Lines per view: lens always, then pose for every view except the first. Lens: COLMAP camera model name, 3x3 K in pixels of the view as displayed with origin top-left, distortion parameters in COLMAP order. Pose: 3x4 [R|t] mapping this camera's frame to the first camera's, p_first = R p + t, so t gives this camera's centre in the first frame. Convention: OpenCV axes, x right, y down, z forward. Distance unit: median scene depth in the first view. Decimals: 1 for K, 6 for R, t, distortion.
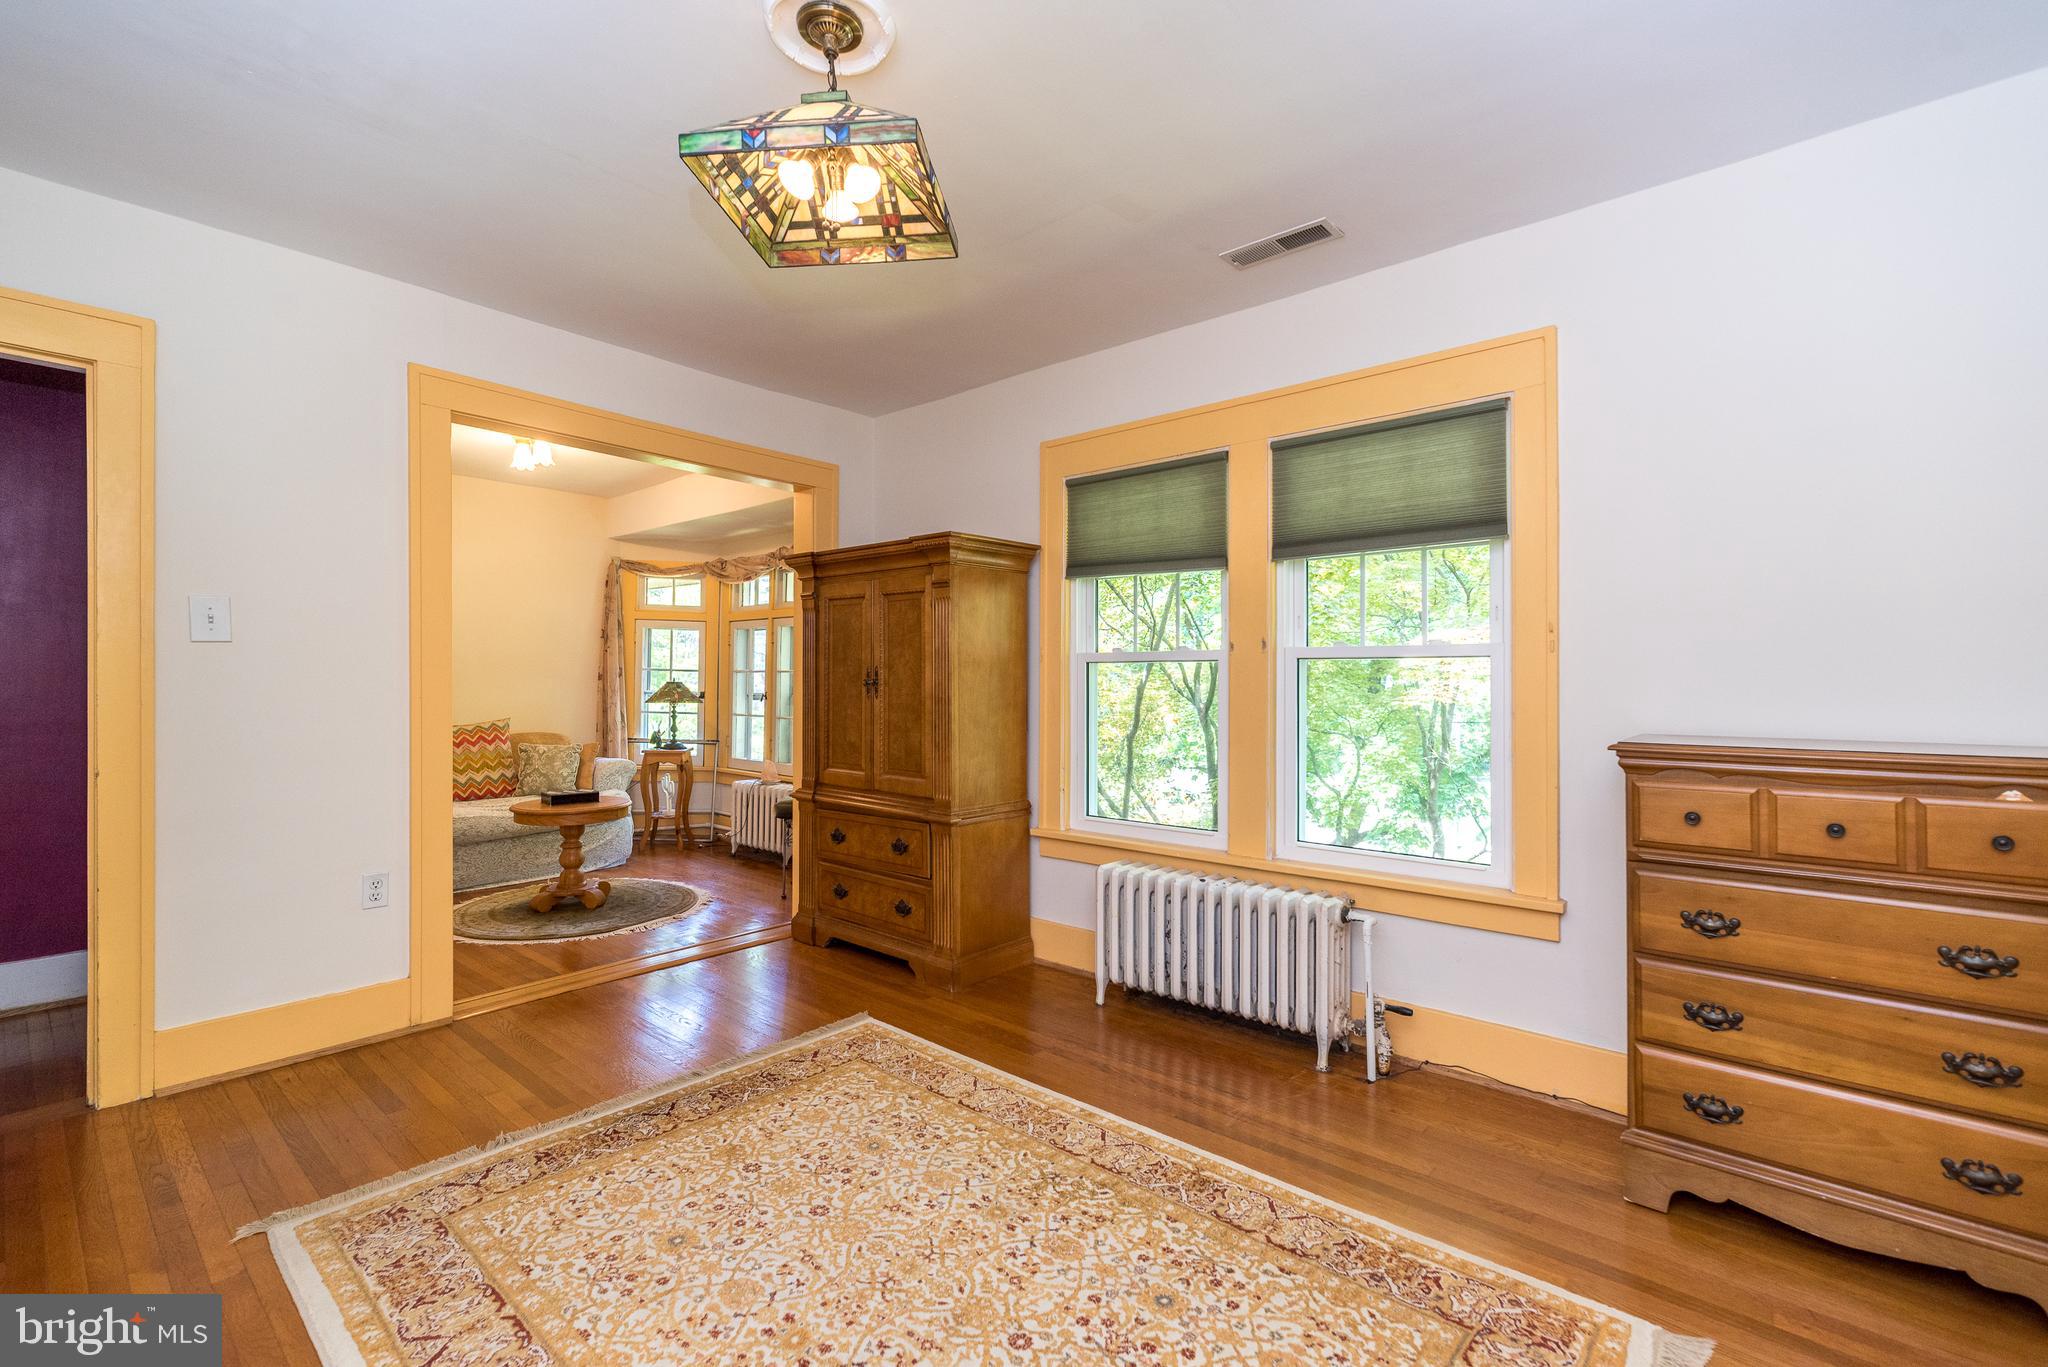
lens RADIAL K [[893.7, 0, 1029.9], [0, 893.7, 642.3], [0, 0, 1]] dist [0.000219, 0.000622]
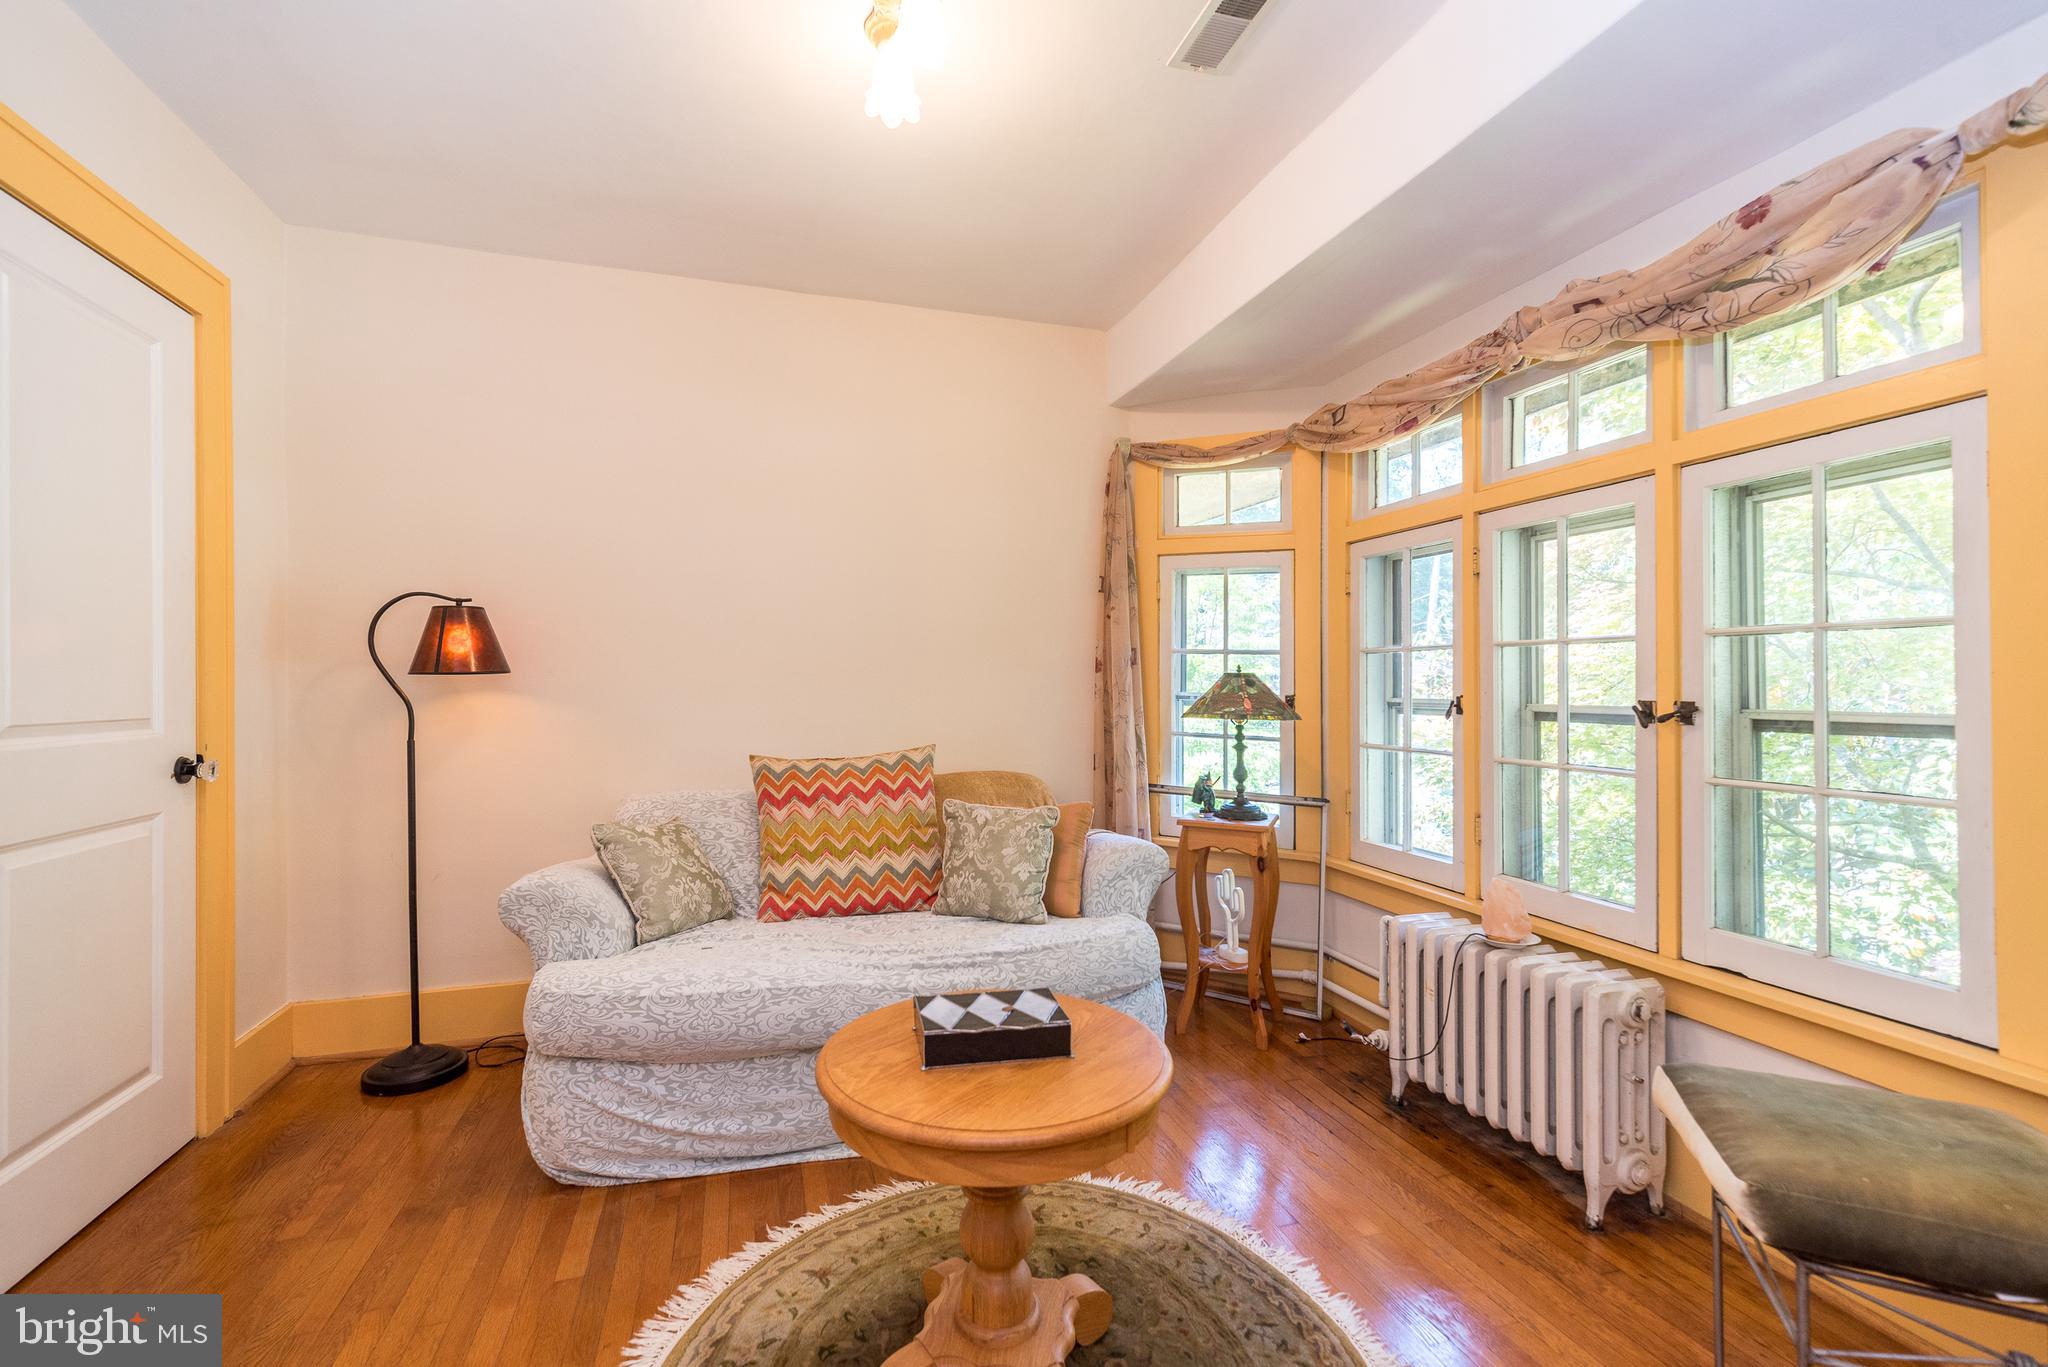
lens RADIAL K [[895.9, 0, 1020.9], [0, 895.9, 726.8], [0, 0, 1]] dist [0.012102, 0.000196]
pose [[0.848682, 0.022609, -0.528419, -0.467243], [0.024867, 0.996275, 0.082565, 0.057754], [0.528318, -0.083212, 0.844959, 1.025957]]
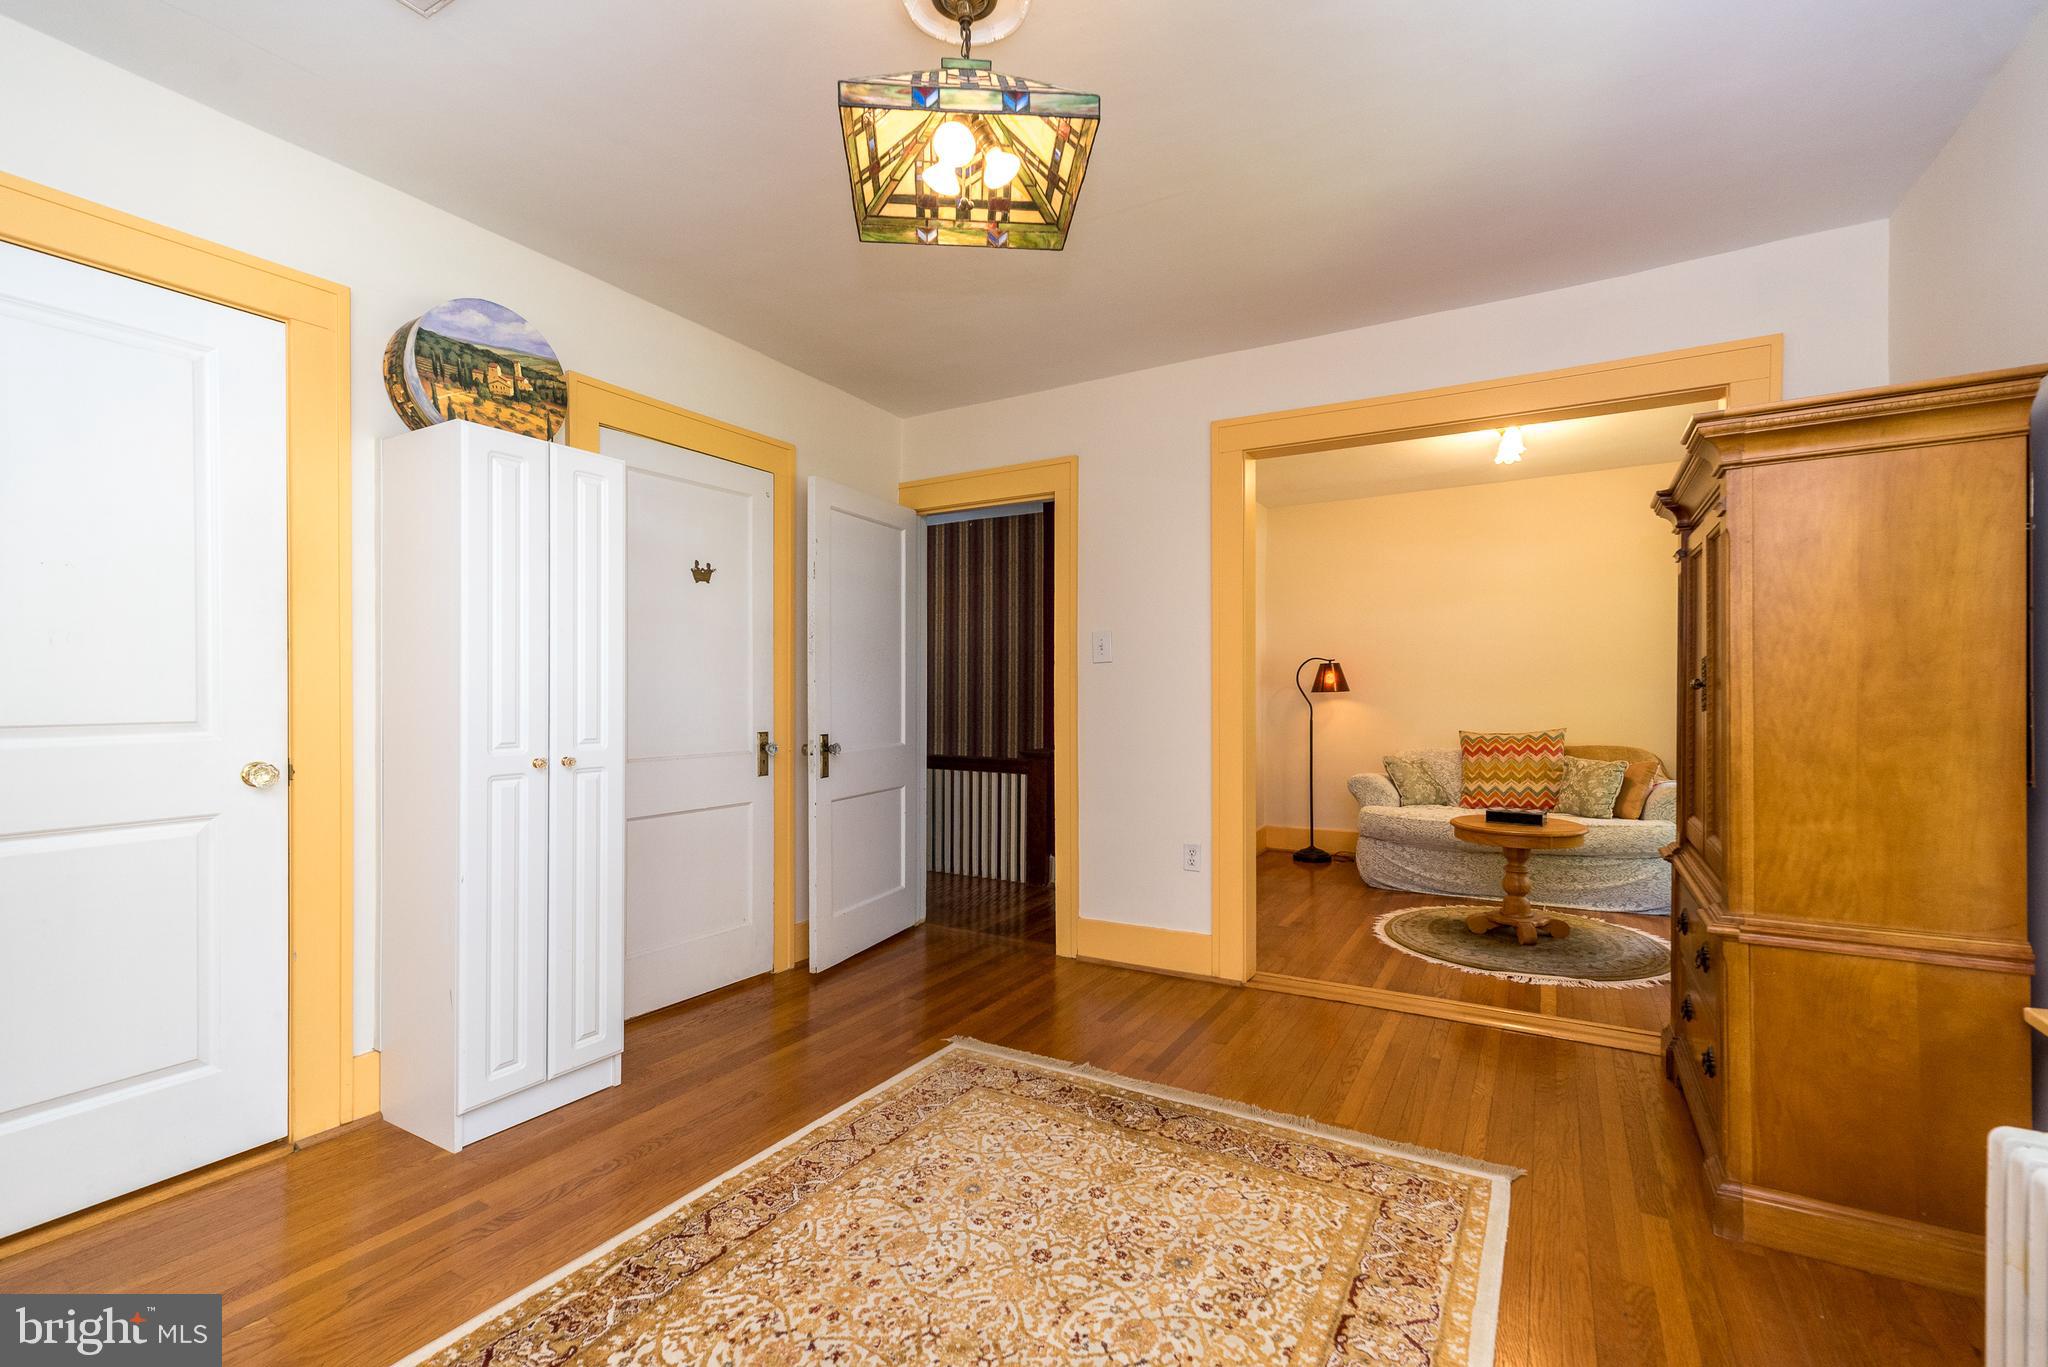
lens RADIAL K [[890.3, 0, 1024.0], [0, 890.3, 683.5], [0, 0, 1]] dist [0.003008, 0.000404]
pose [[0.176379, -0.015048, -0.984207, 0.395934], [0.050726, 0.998694, -0.006179, 0.026379], [0.983014, -0.048835, 0.176912, 0.490689]]
